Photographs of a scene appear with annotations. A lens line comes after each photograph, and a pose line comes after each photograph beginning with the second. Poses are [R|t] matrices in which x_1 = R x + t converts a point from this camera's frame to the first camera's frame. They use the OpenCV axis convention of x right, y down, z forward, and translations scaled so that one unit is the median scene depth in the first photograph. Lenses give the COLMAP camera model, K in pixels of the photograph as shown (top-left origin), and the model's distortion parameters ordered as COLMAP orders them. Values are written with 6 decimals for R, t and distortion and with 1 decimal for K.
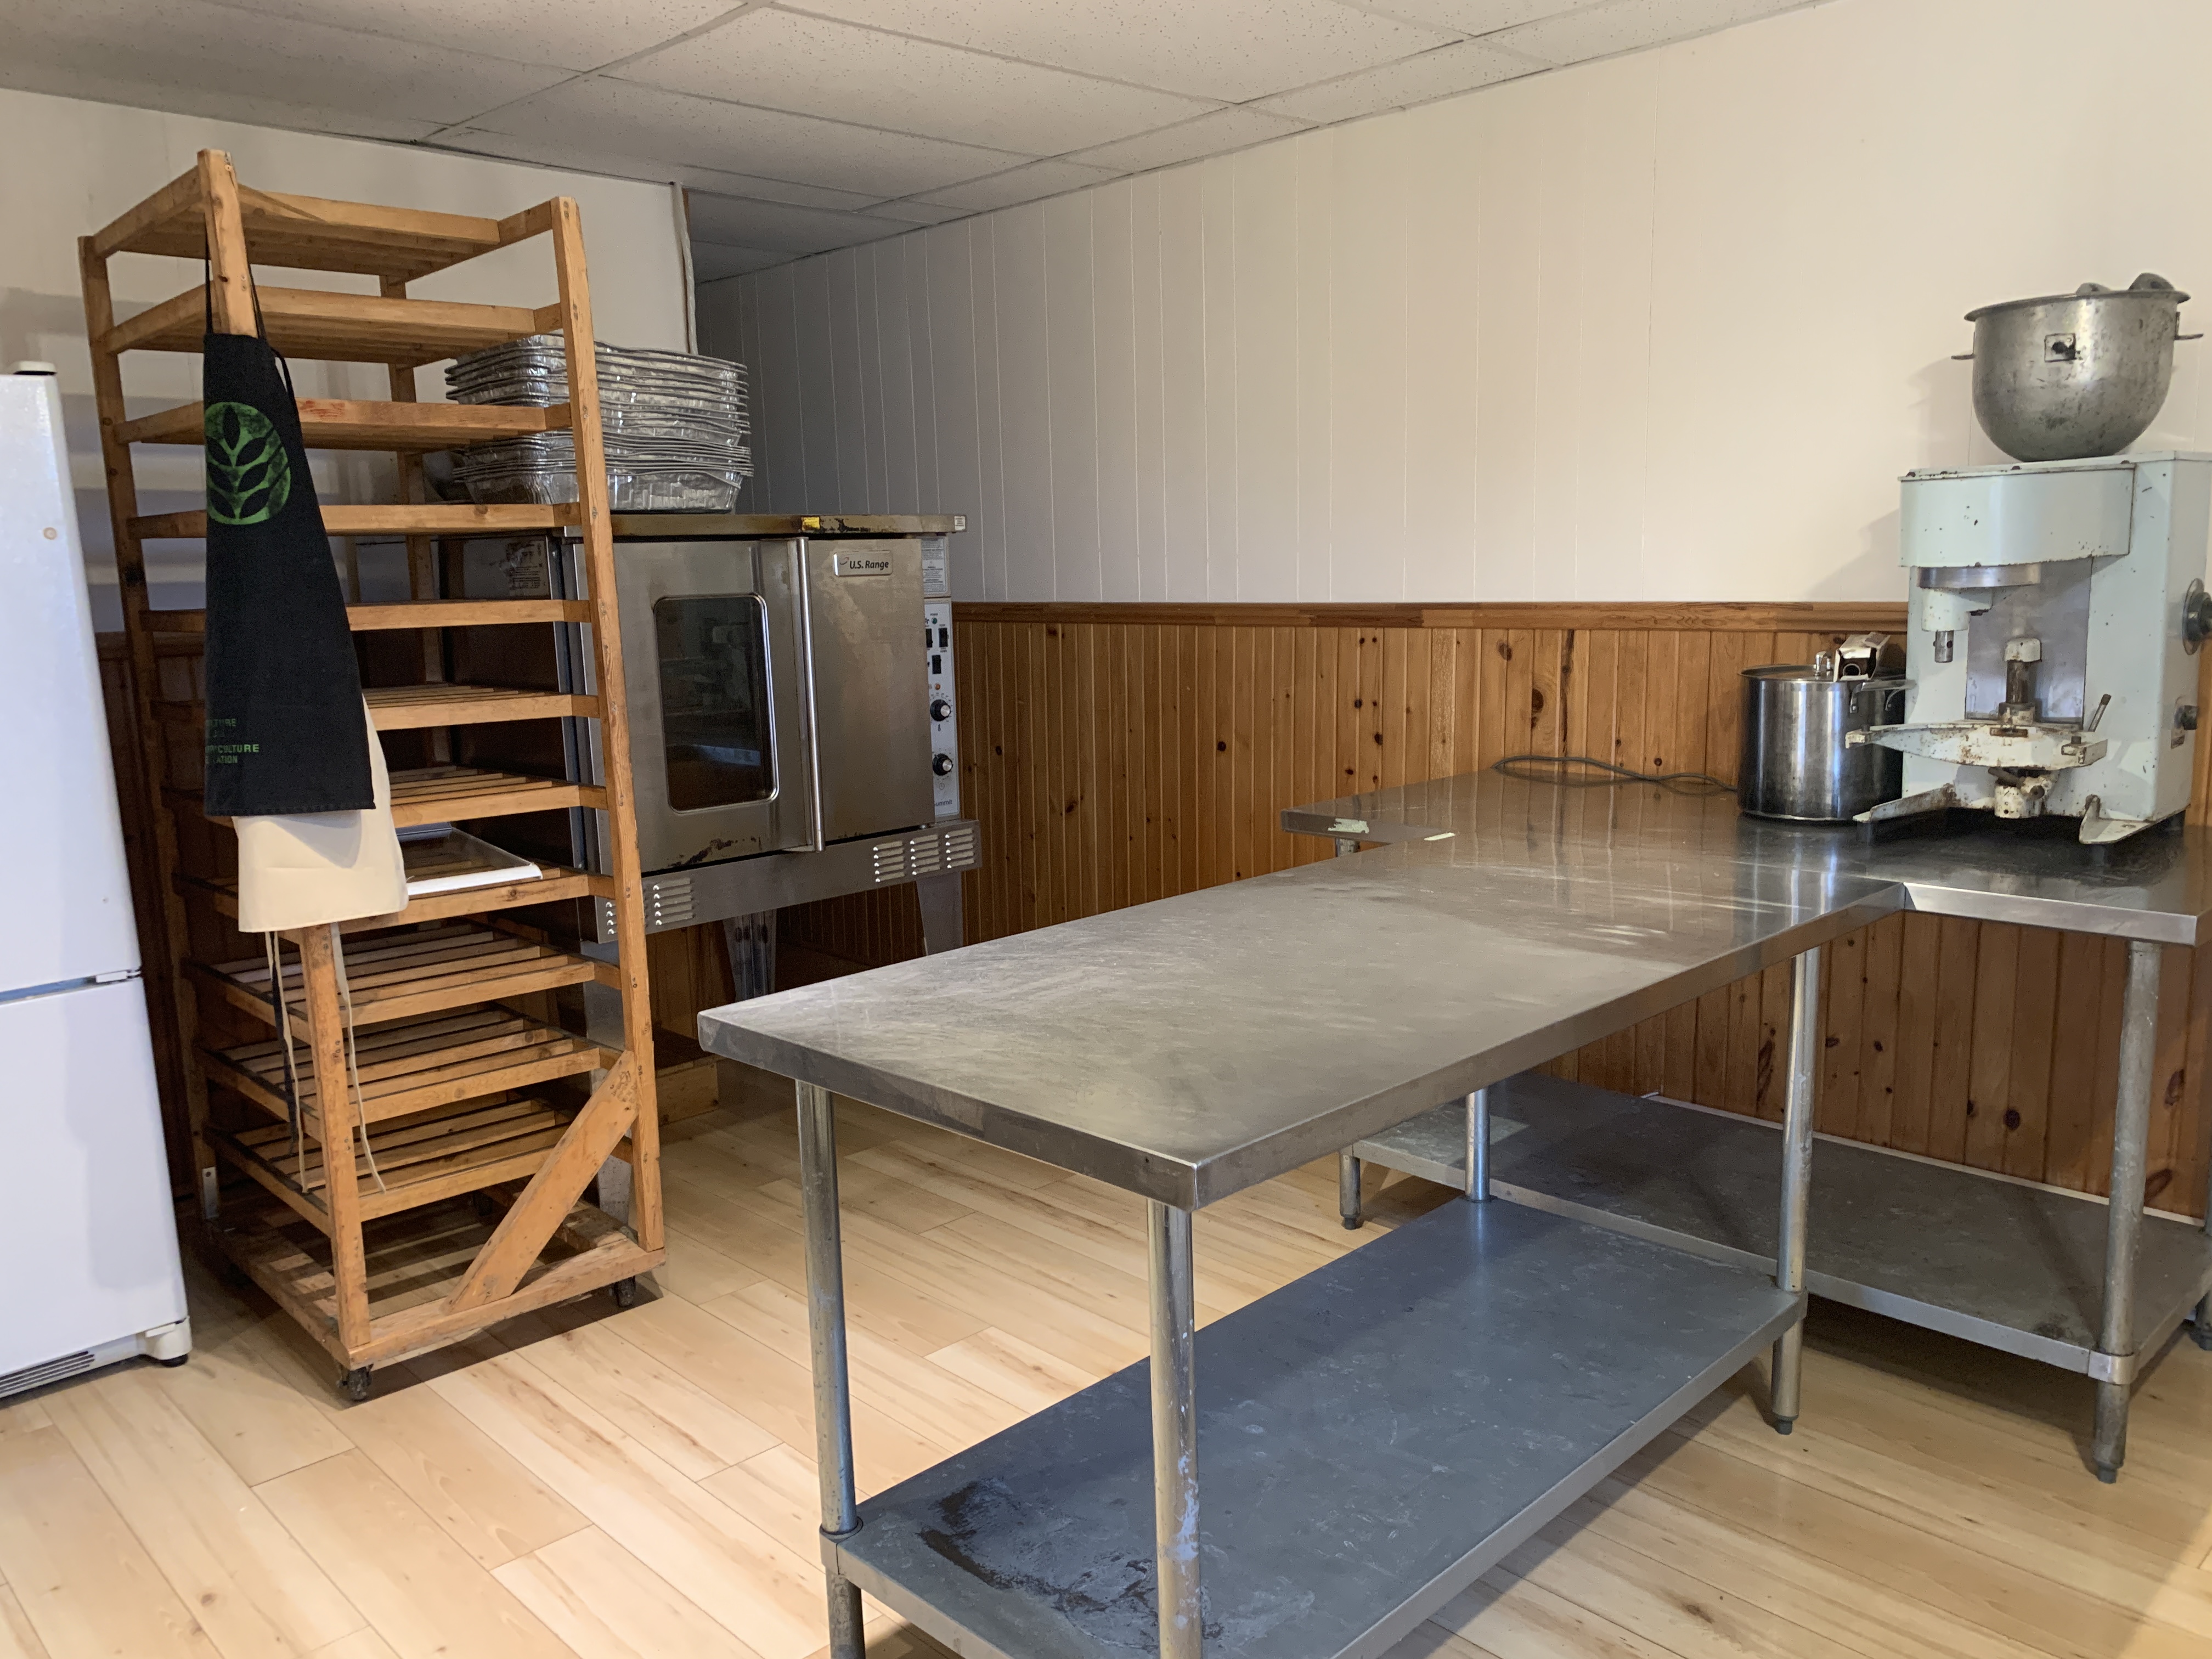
lens RADIAL K [[1681.0, 0, 1106.4], [0, 1681.0, 832.7], [0, 0, 1]] dist [0.037671, -0.015112]
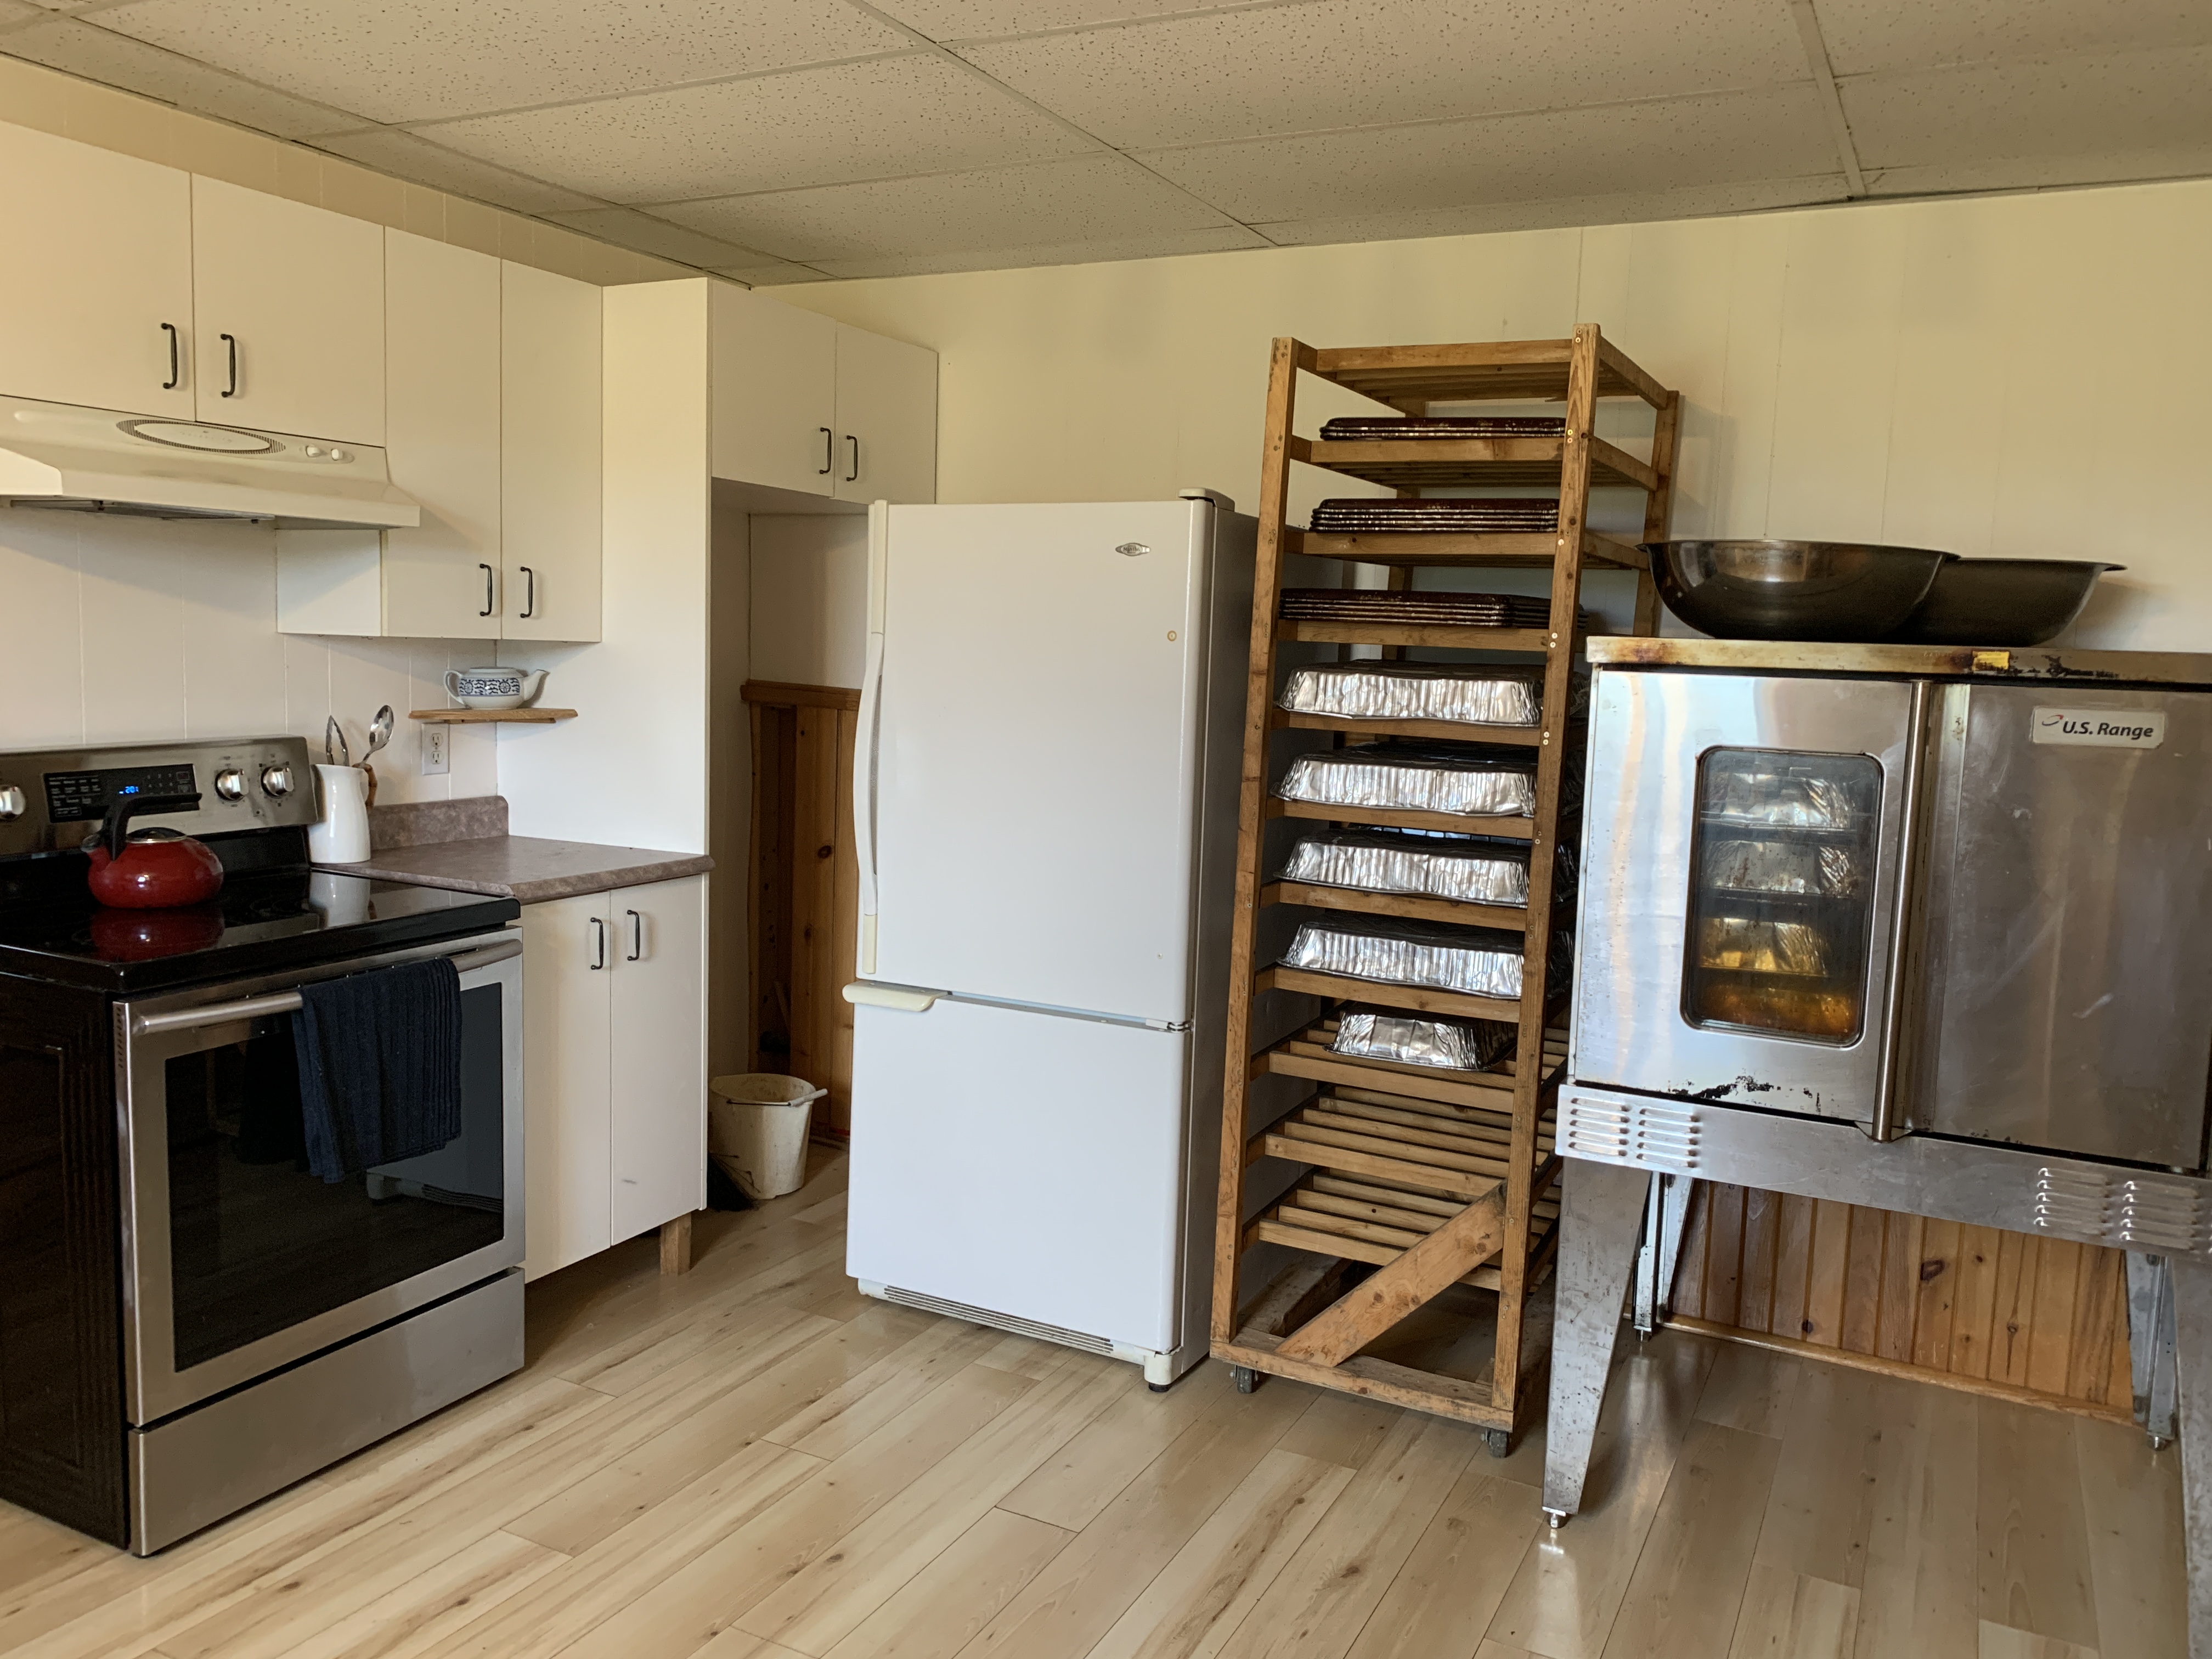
lens RADIAL K [[1681.0, 0, 1108.4], [0, 1681.0, 829.1], [0, 0, 1]] dist [0.037671, -0.015112]
pose [[0.328448, 0.145558, -0.933239, 0.348442], [-0.201503, 0.976106, 0.081325, -0.104900], [0.922777, 0.161340, 0.349931, 0.463967]]
